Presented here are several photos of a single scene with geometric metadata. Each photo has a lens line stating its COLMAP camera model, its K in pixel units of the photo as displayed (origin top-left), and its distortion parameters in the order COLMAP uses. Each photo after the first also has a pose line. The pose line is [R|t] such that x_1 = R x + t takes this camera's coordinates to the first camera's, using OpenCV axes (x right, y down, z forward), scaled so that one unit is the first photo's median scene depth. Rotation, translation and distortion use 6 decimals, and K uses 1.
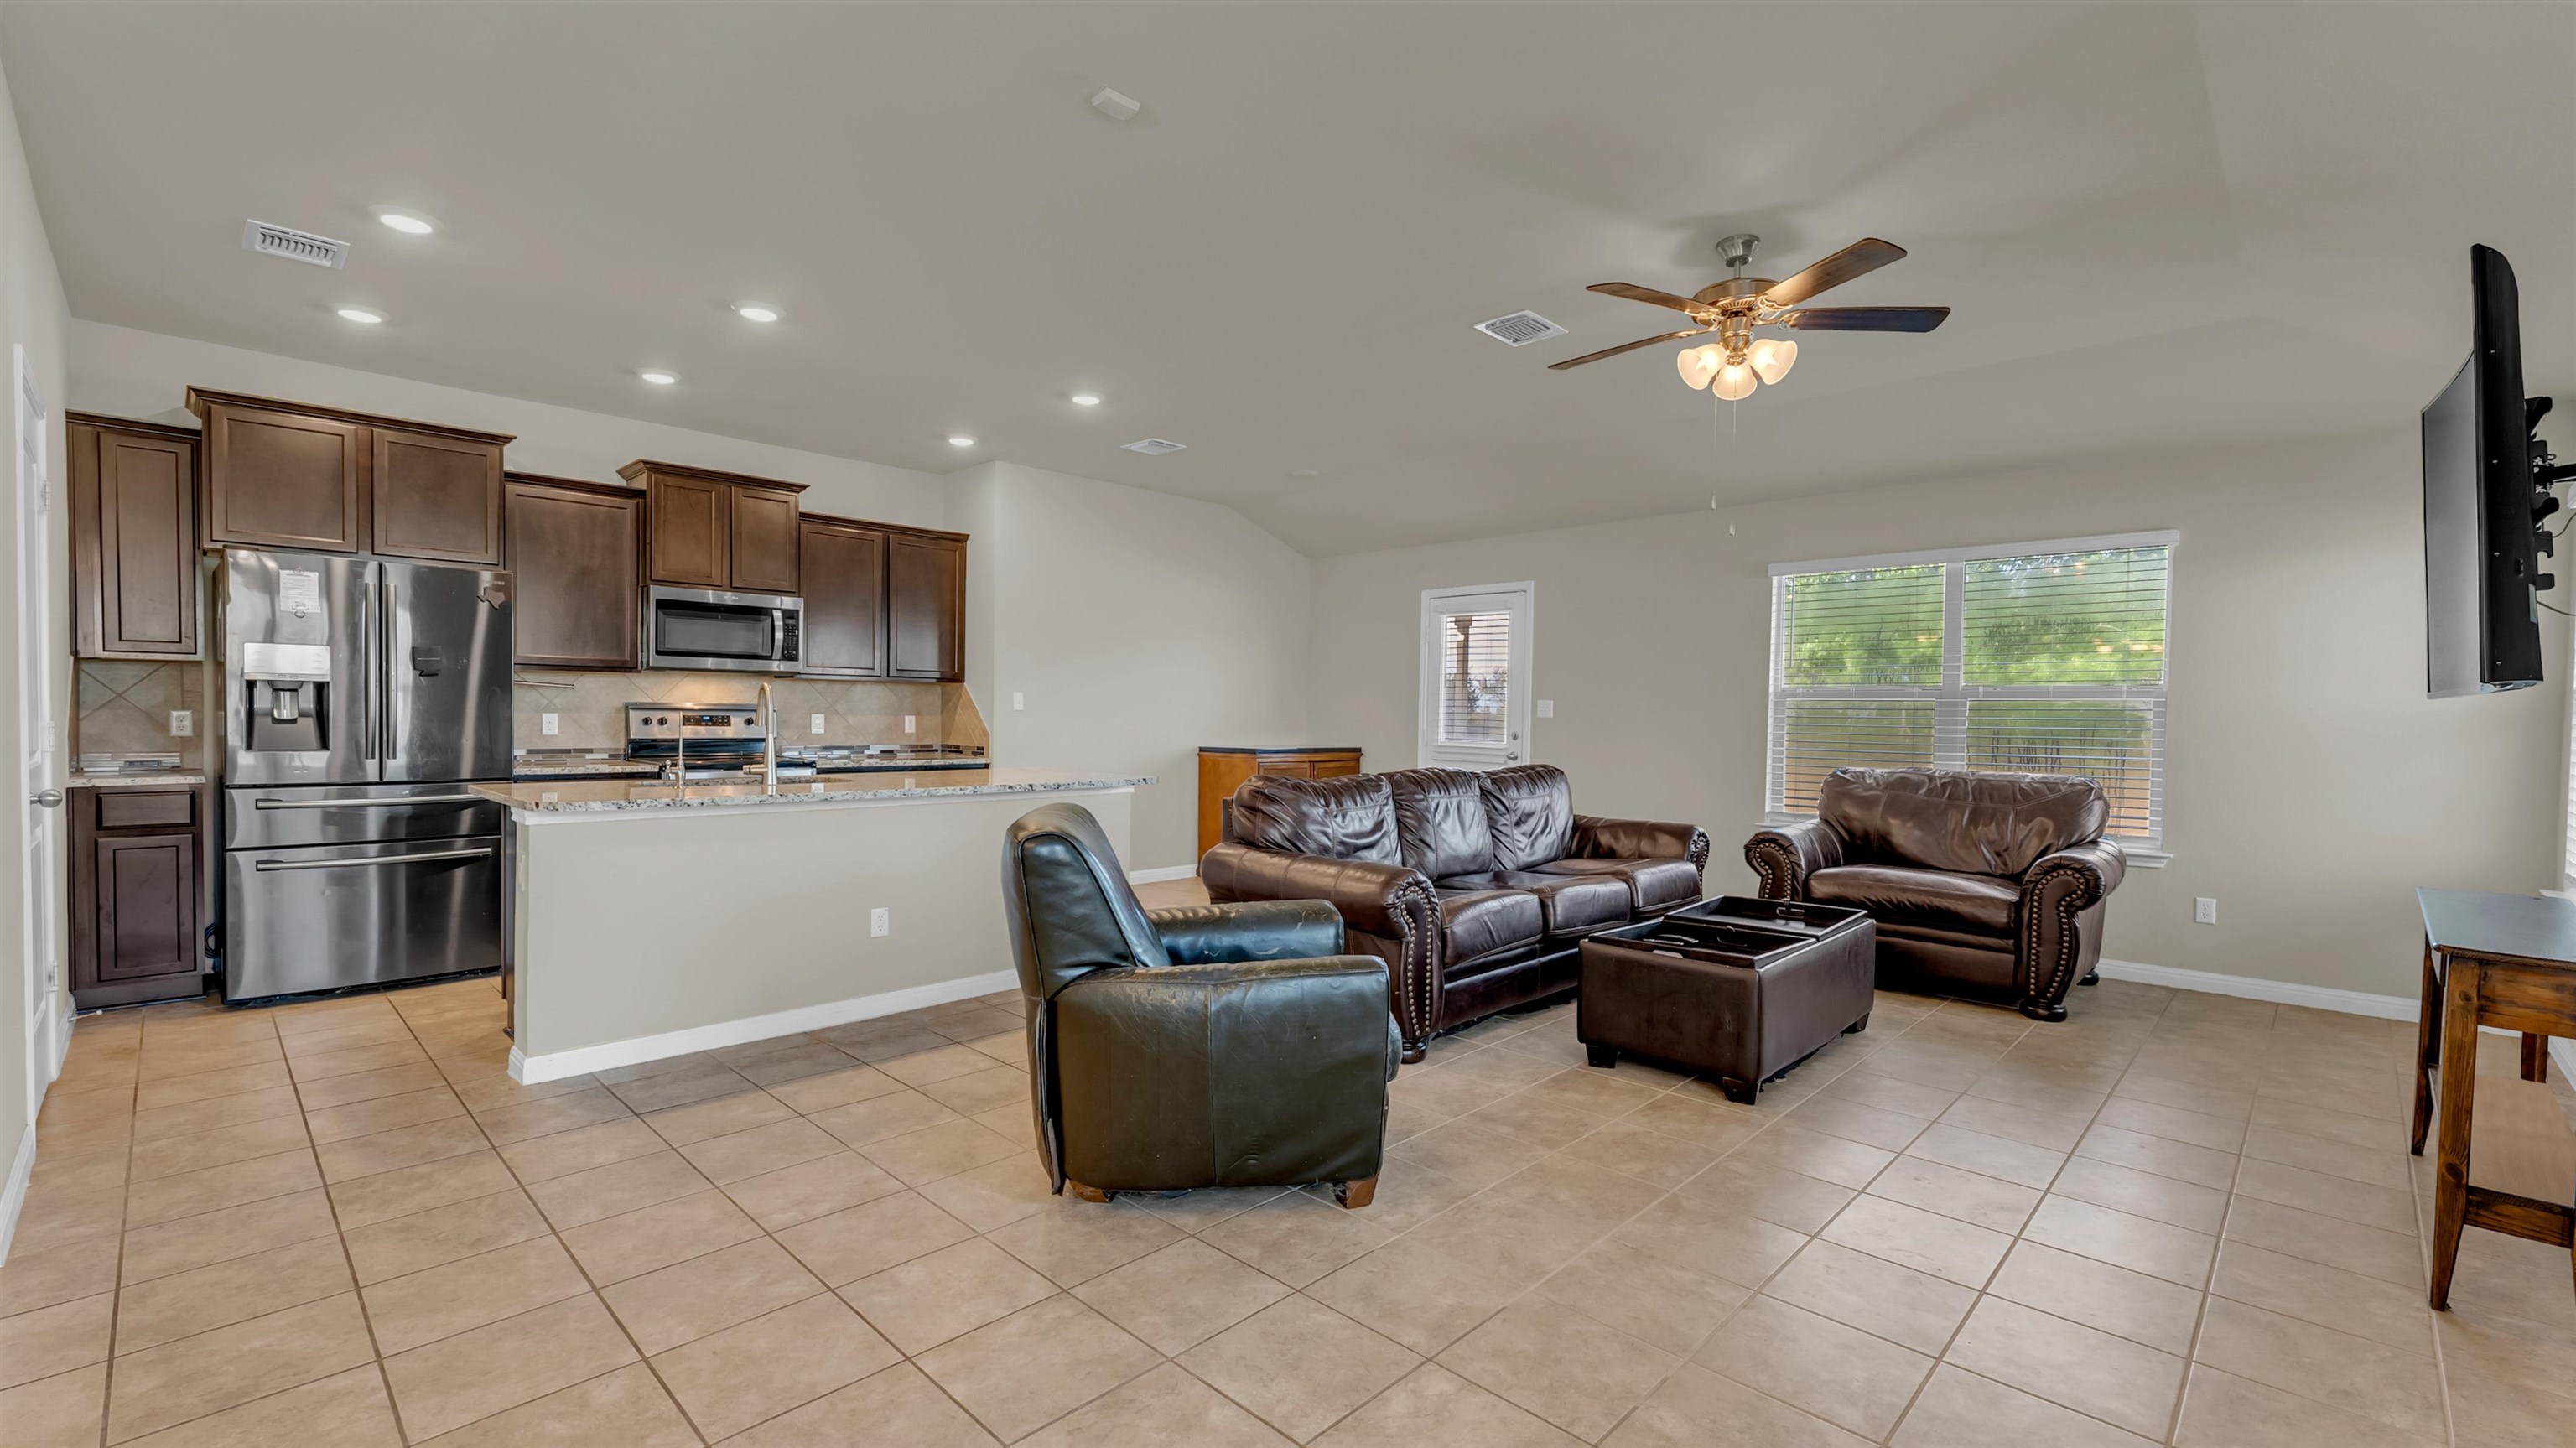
lens RADIAL K [[1068.7, 0, 1304.7], [0, 1068.7, 743.8], [0, 0, 1]] dist [-0.003560, -0.000914]
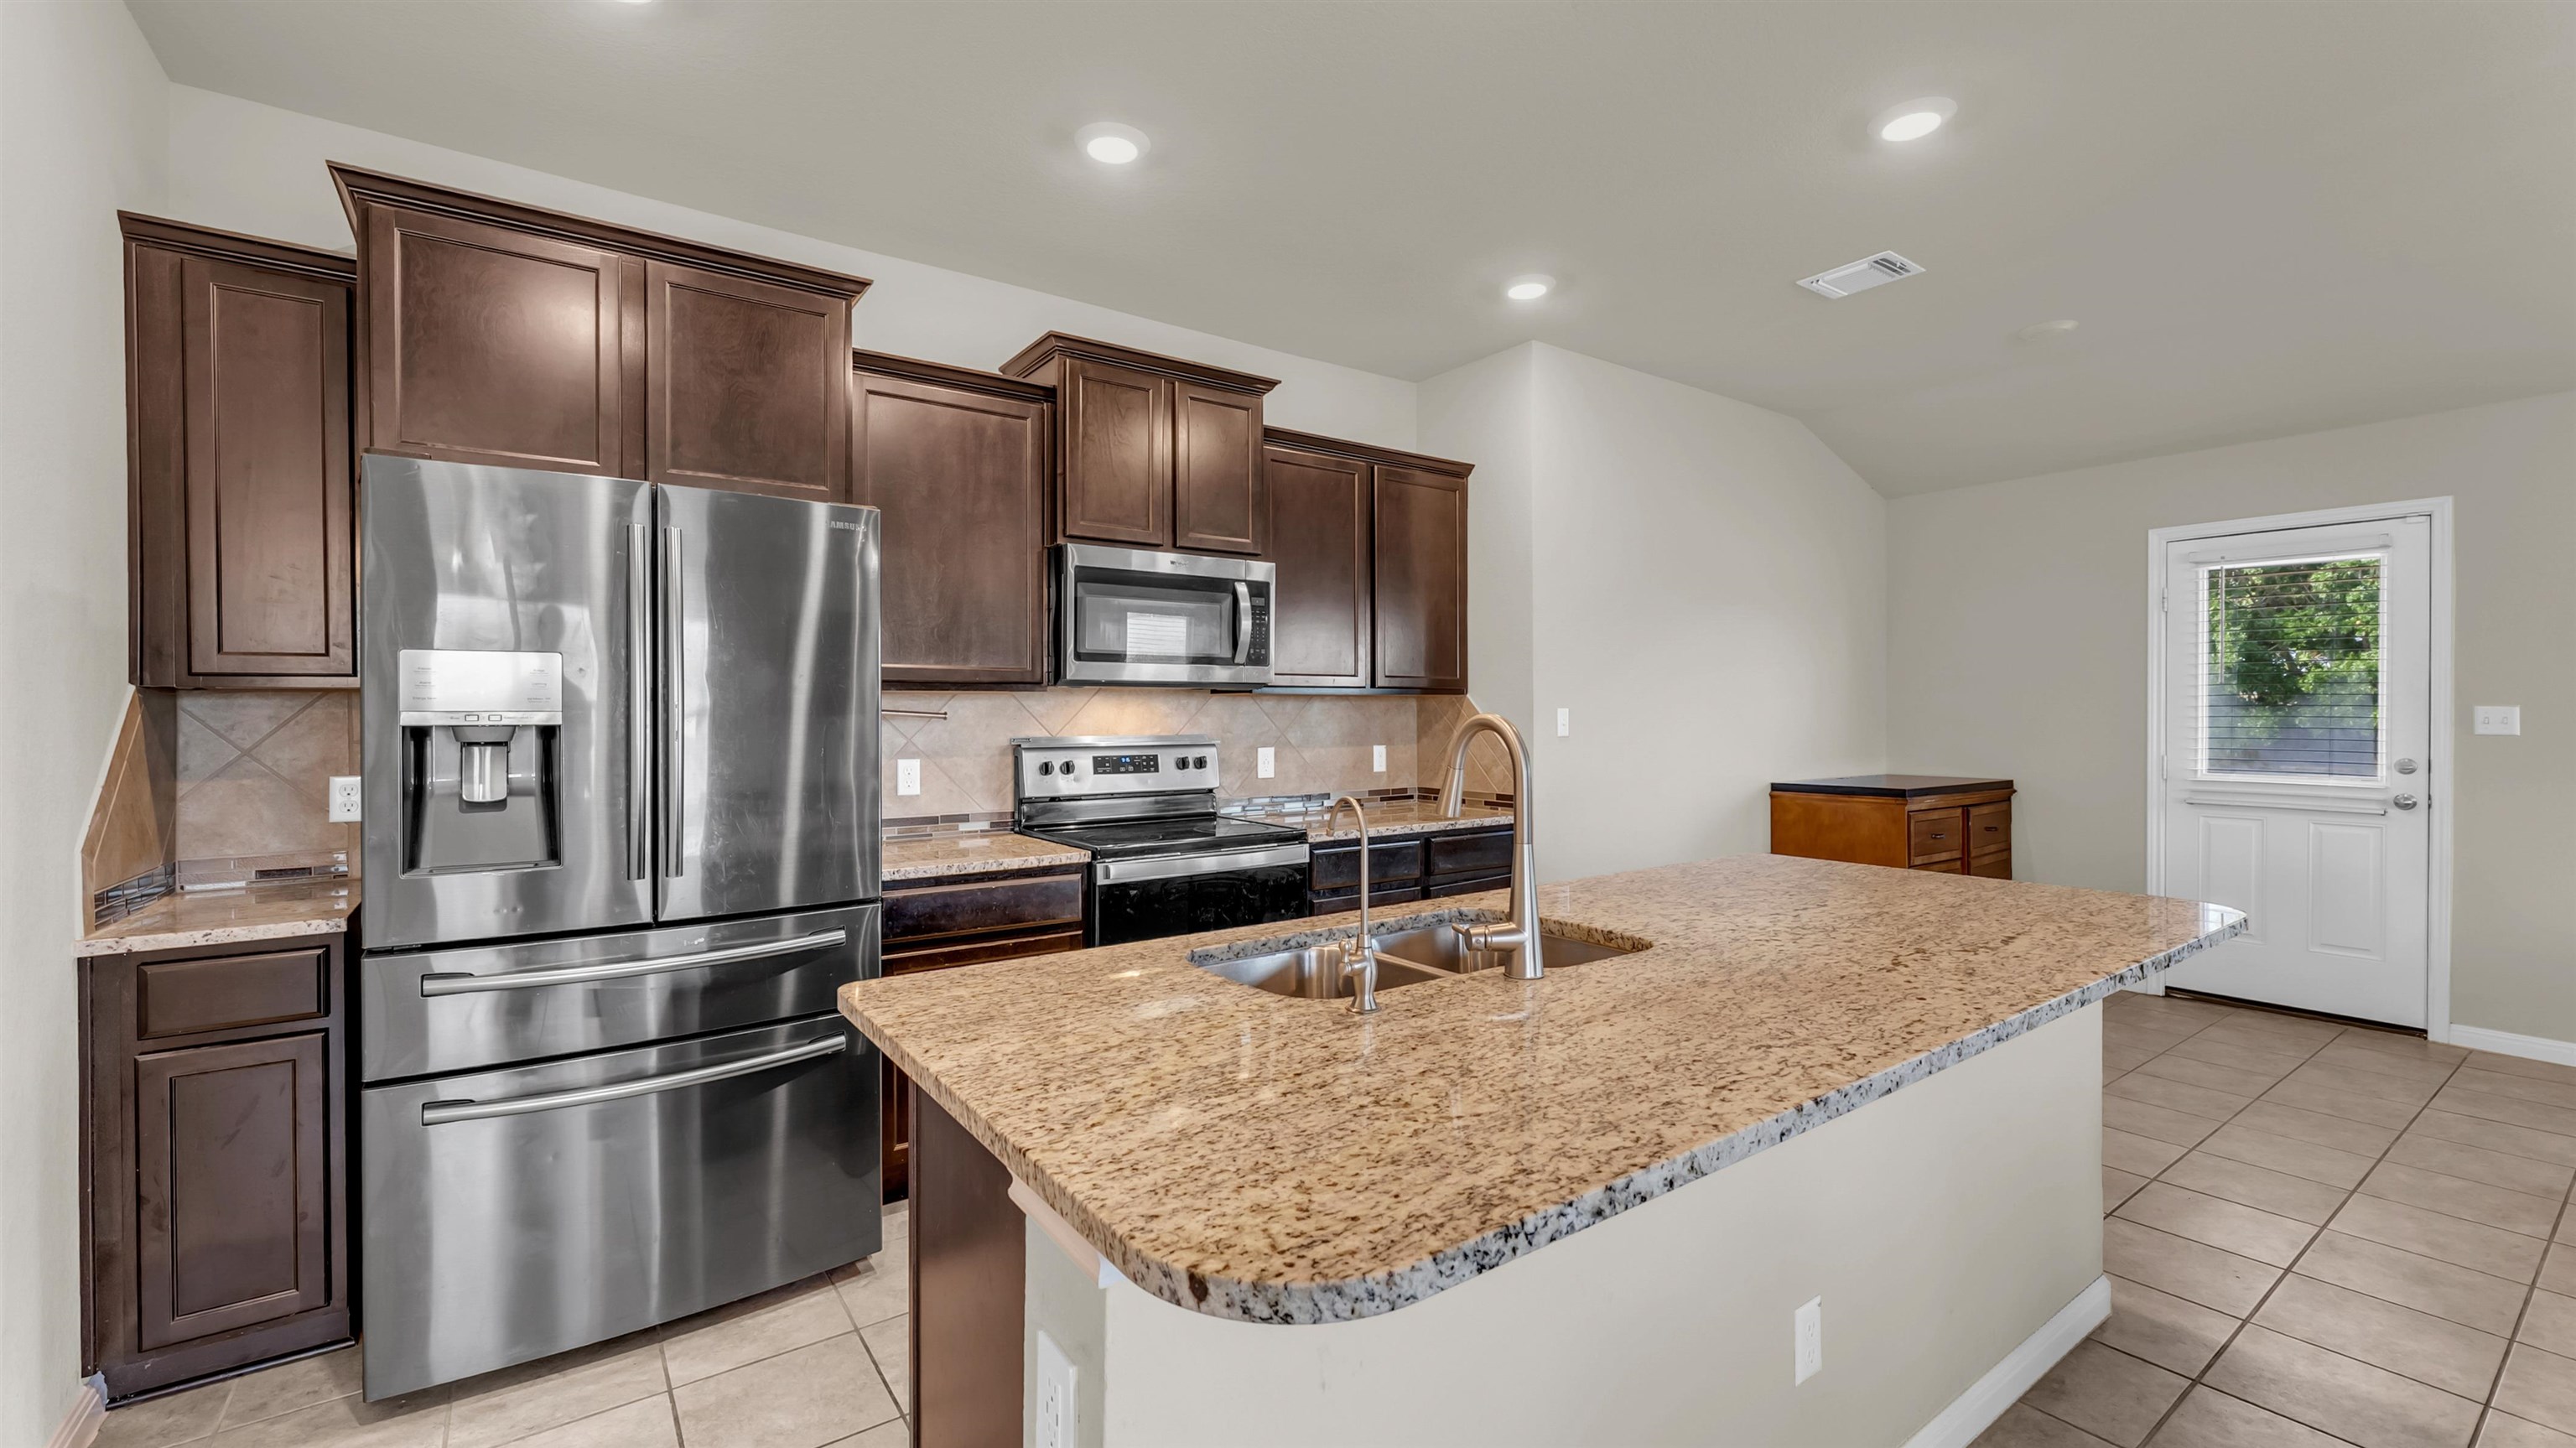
lens RADIAL K [[1068.7, 0, 1326.1], [0, 1068.7, 723.8], [0, 0, 1]] dist [-0.003560, -0.000914]
pose [[0.985477, -0.015554, -0.169095, -0.375350], [0.012298, 0.999719, -0.020281, -0.034684], [0.169362, 0.017907, 0.985391, 0.444572]]
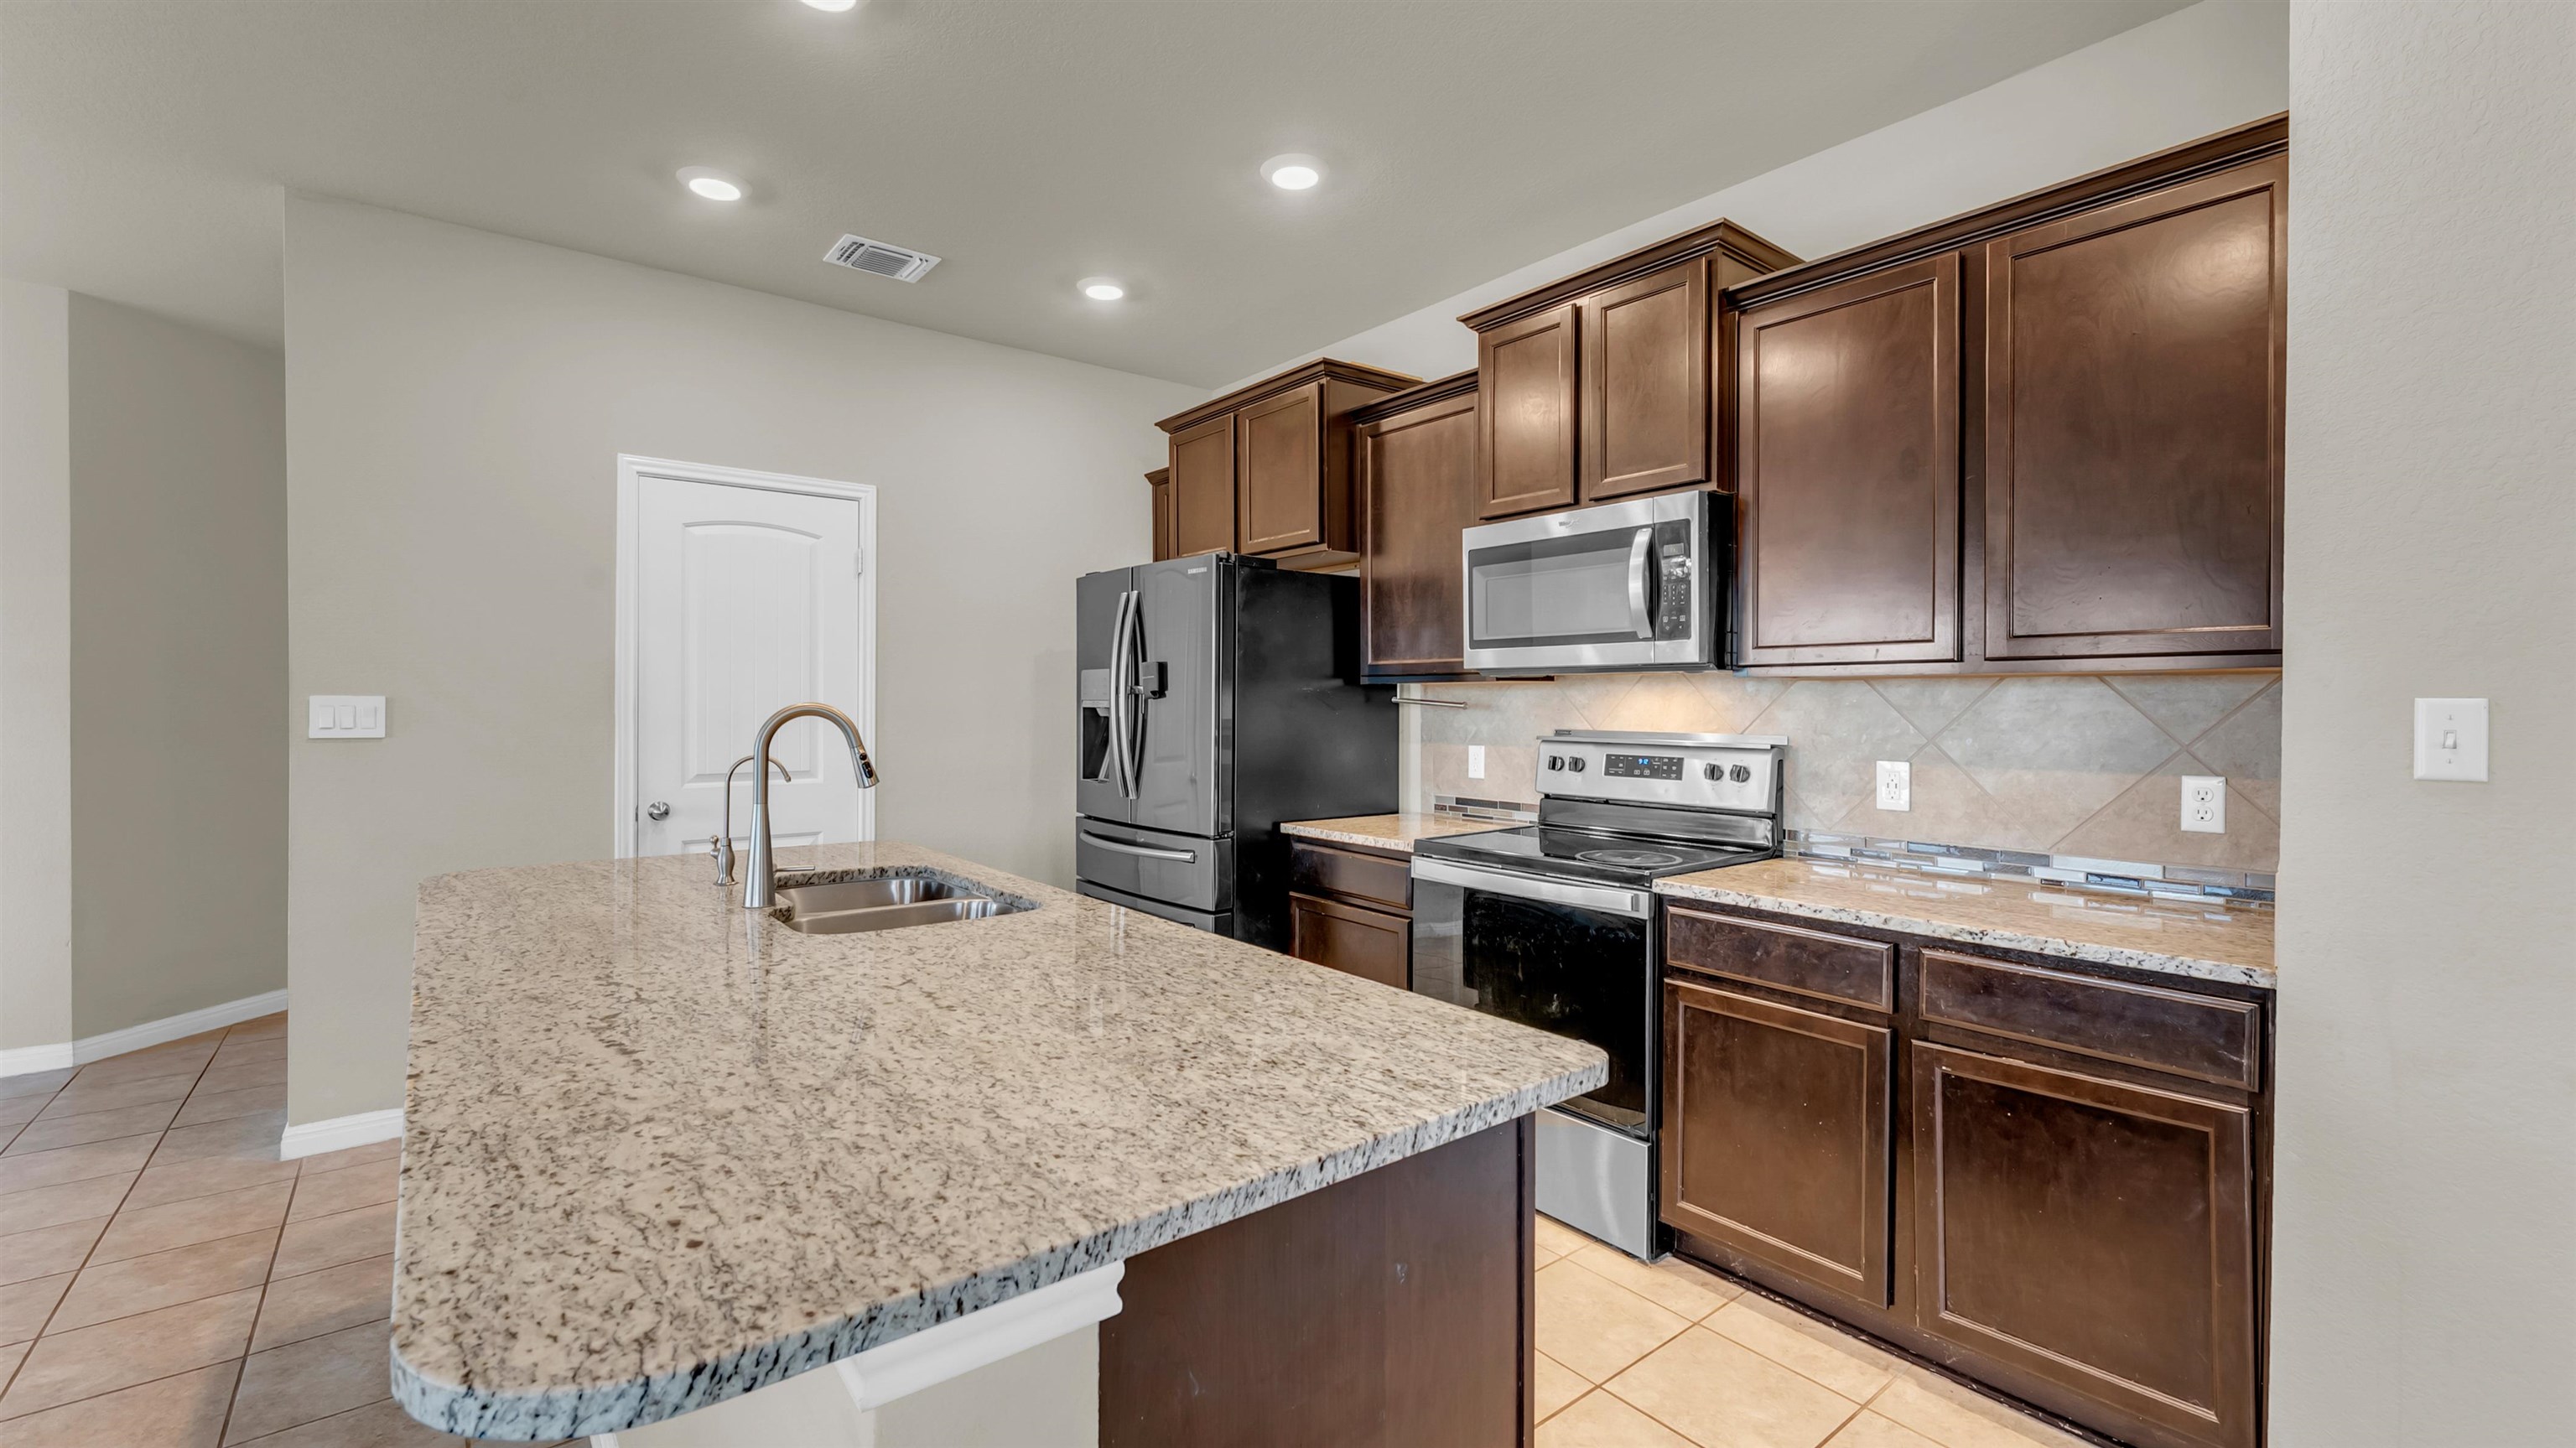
lens RADIAL K [[1068.7, 0, 1293.8], [0, 1068.7, 711.9], [0, 0, 1]] dist [-0.003560, -0.000914]
pose [[-0.130008, -0.006106, -0.991494, -0.028010], [-0.035348, 0.999374, -0.001520, -0.045988], [0.990883, 0.034850, -0.130142, 0.998413]]
